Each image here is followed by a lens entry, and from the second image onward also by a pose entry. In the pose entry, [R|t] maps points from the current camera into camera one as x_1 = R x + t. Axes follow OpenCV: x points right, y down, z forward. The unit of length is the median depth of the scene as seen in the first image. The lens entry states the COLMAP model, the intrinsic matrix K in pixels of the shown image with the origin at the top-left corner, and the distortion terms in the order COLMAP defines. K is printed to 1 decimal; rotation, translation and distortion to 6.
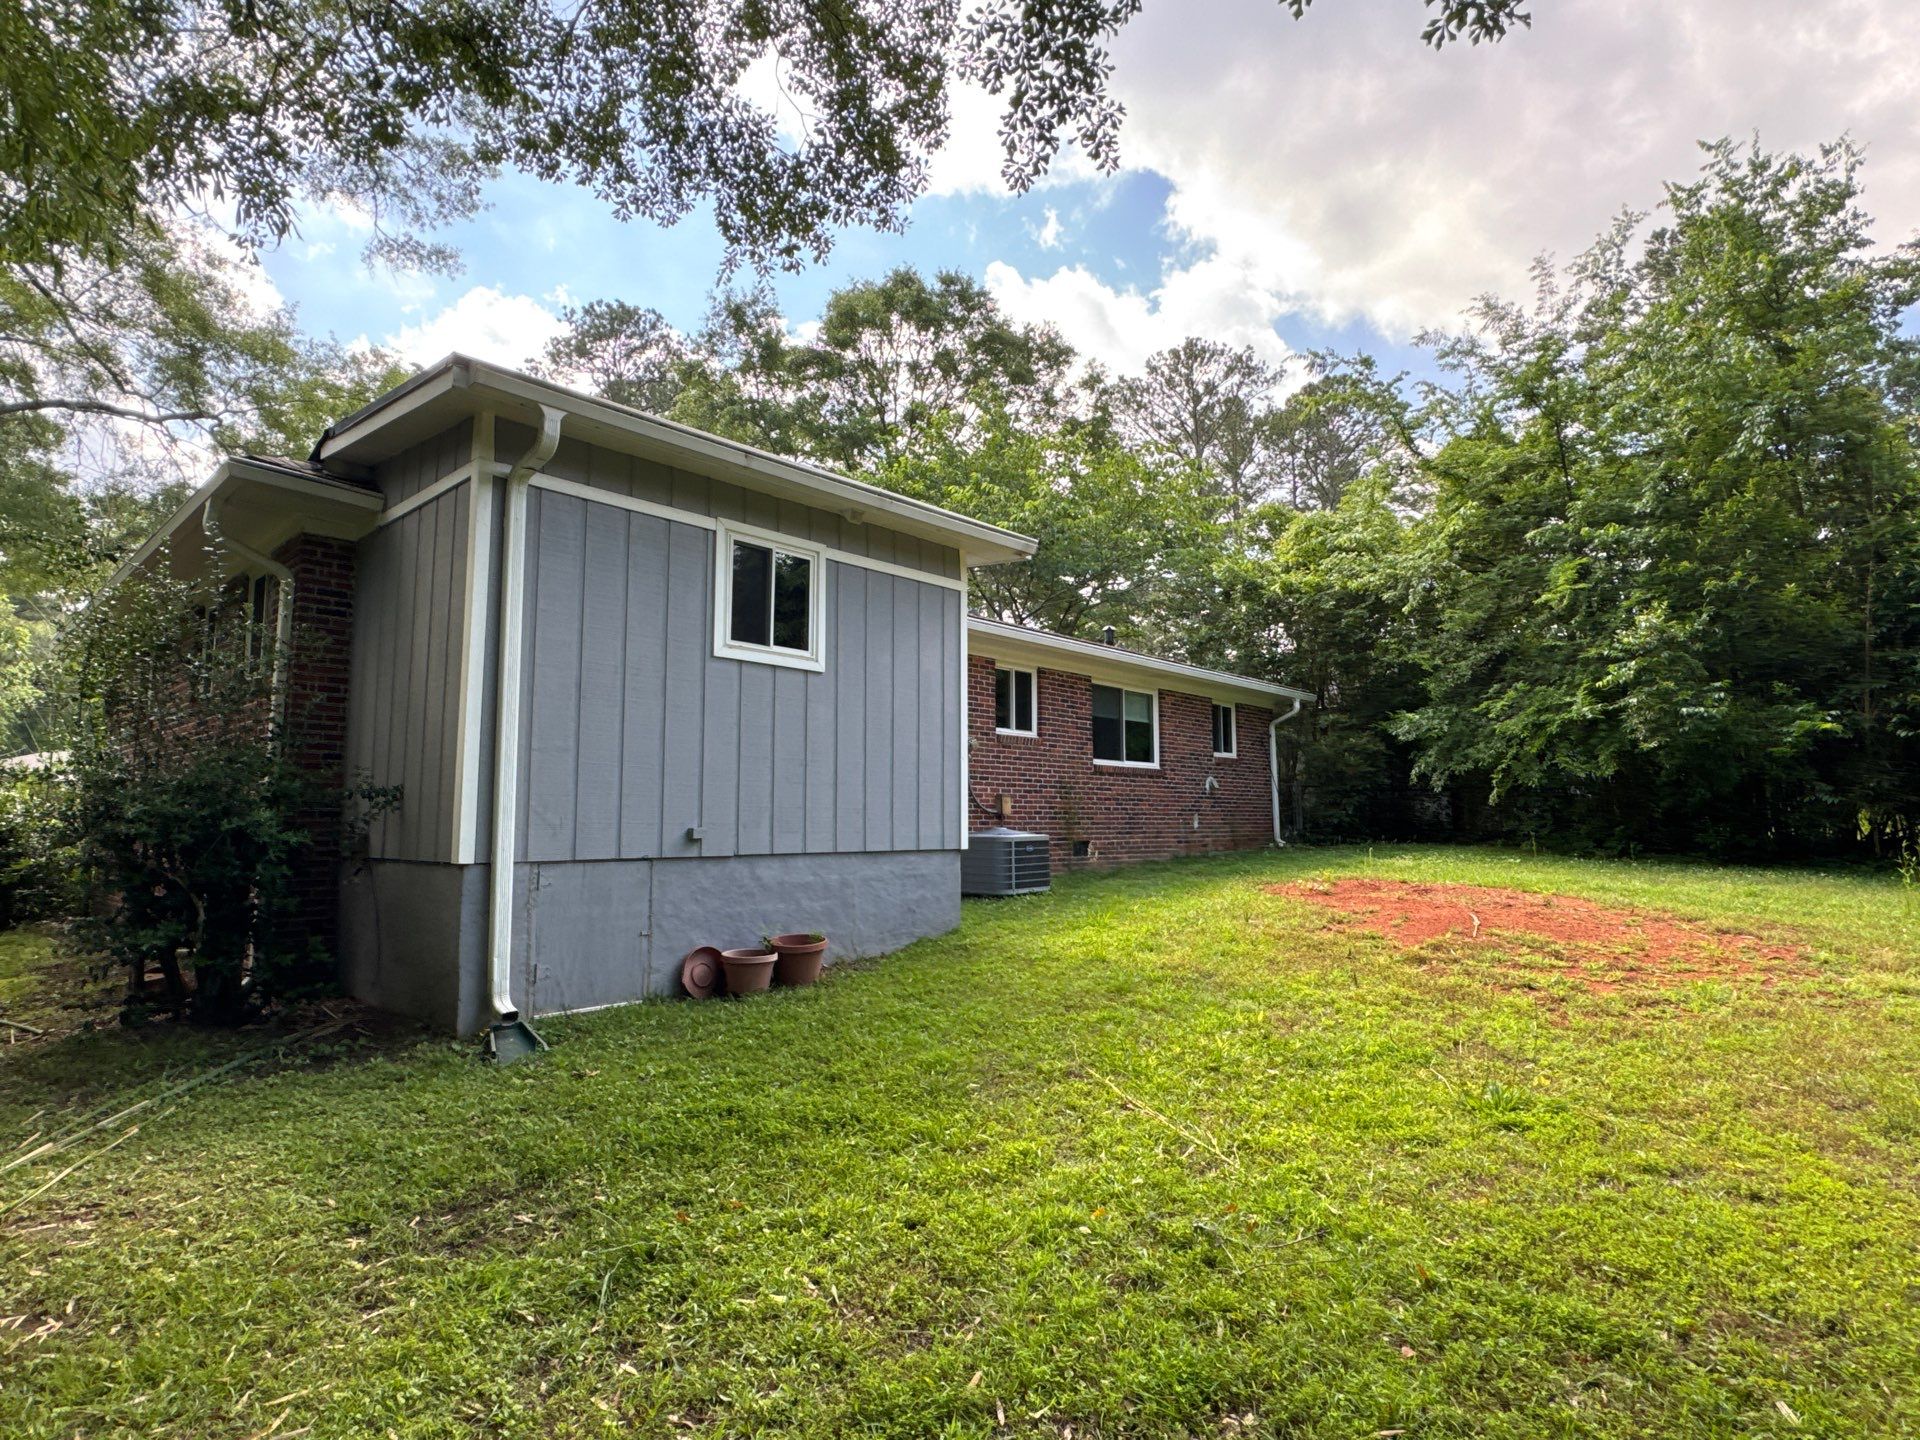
lens RADIAL K [[1015.0, 0, 960.0], [0, 1015.0, 720.0], [0, 0, 1]] dist [-0.000216, 0.000129]
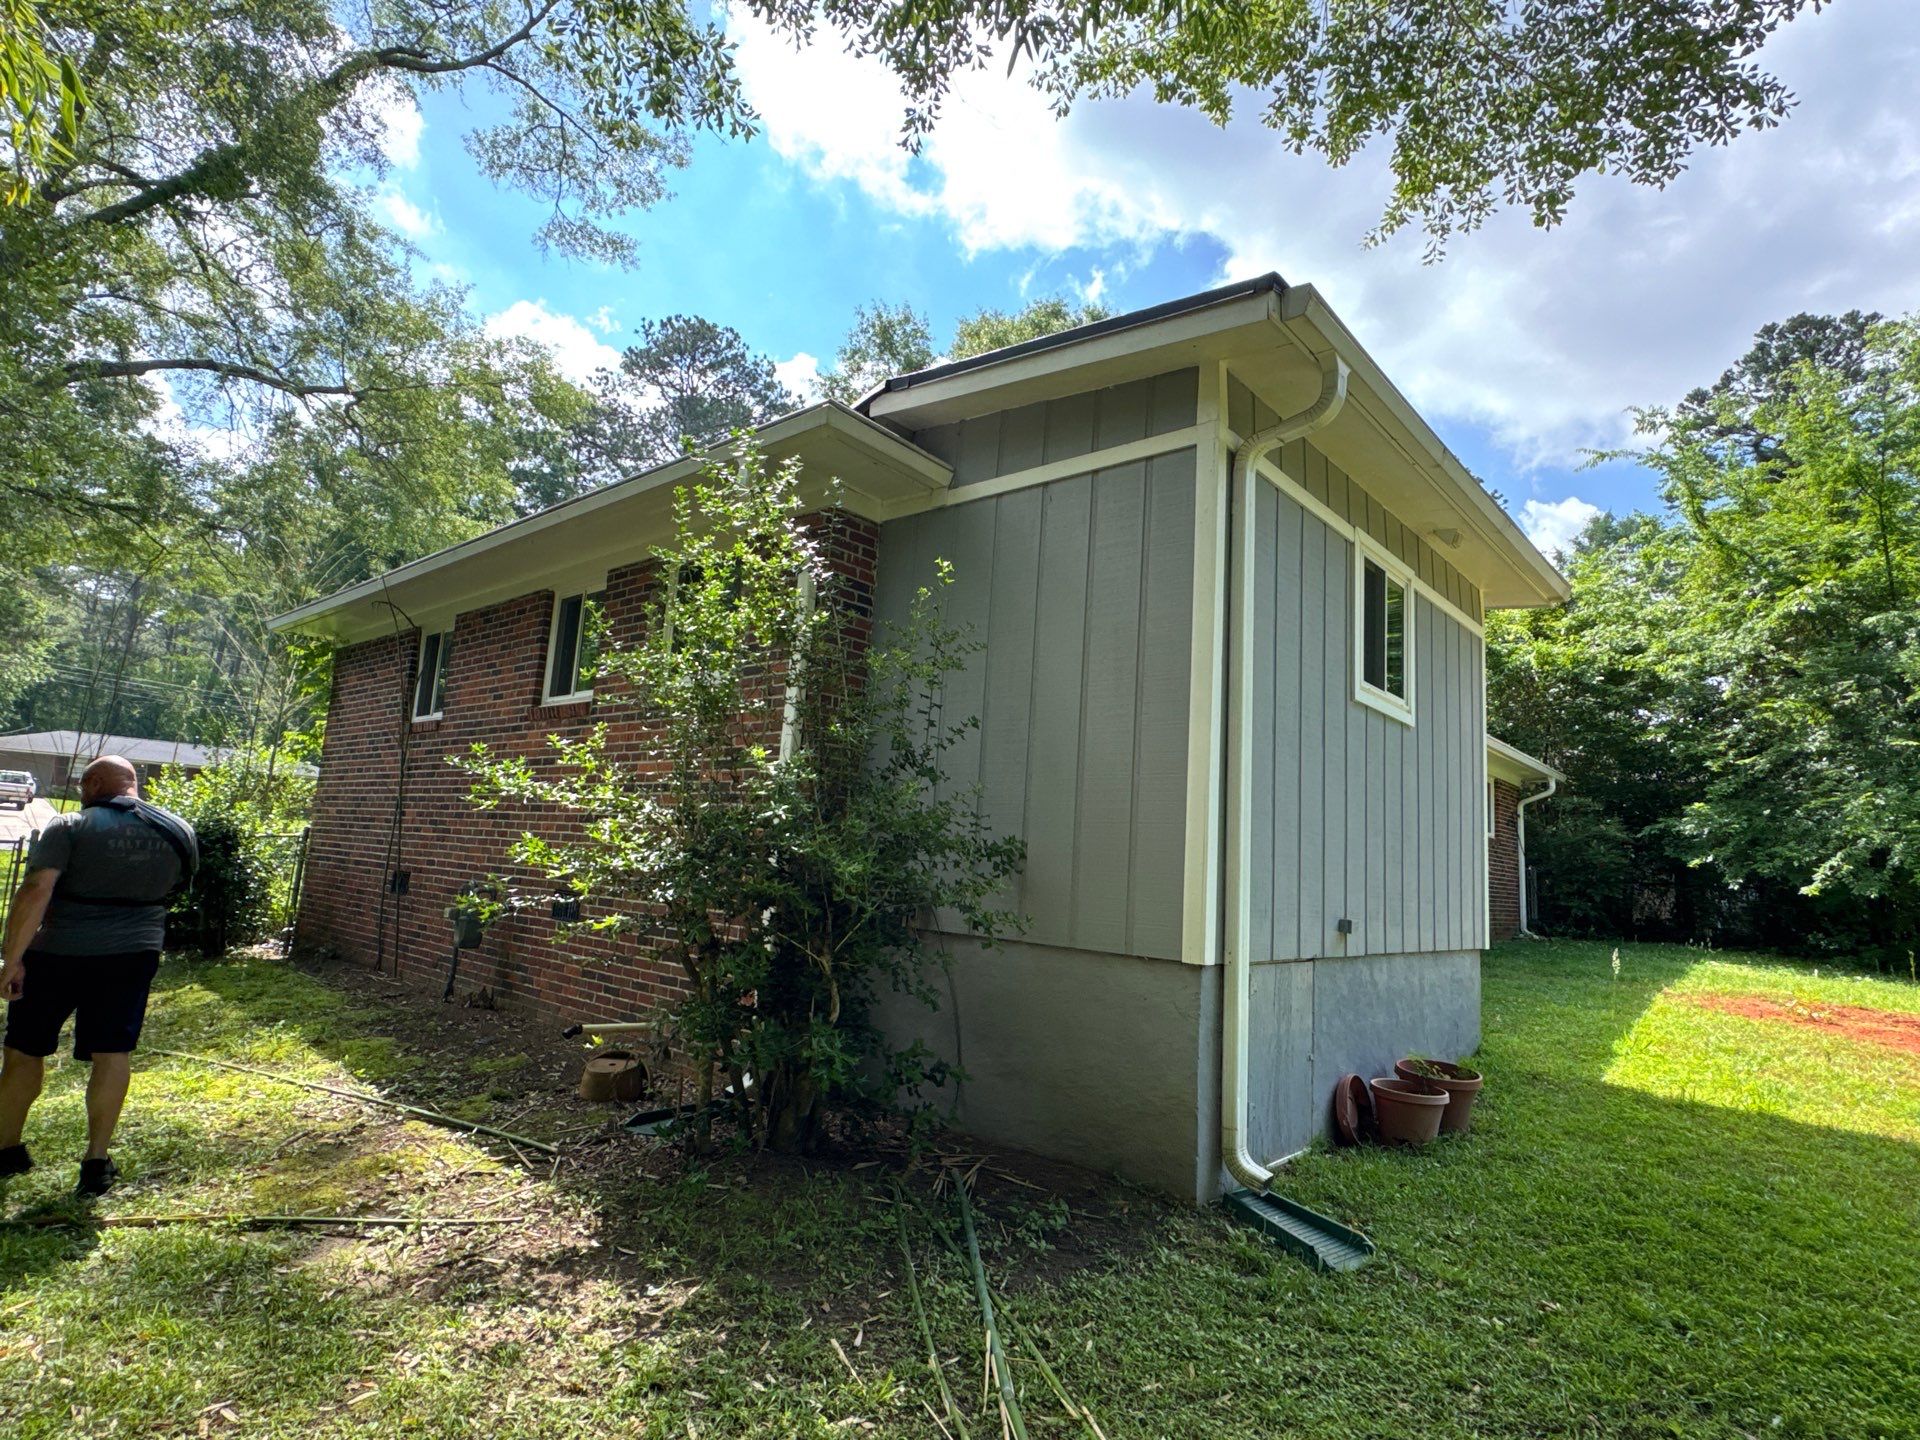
lens RADIAL K [[1015.0, 0, 960.0], [0, 1015.0, 720.0], [0, 0, 1]] dist [-0.000216, 0.000129]
pose [[0.997372, 0.071371, 0.012428, -0.390589], [-0.070797, 0.996616, -0.041760, 0.005083], [-0.015367, 0.040770, 0.999050, 0.152941]]
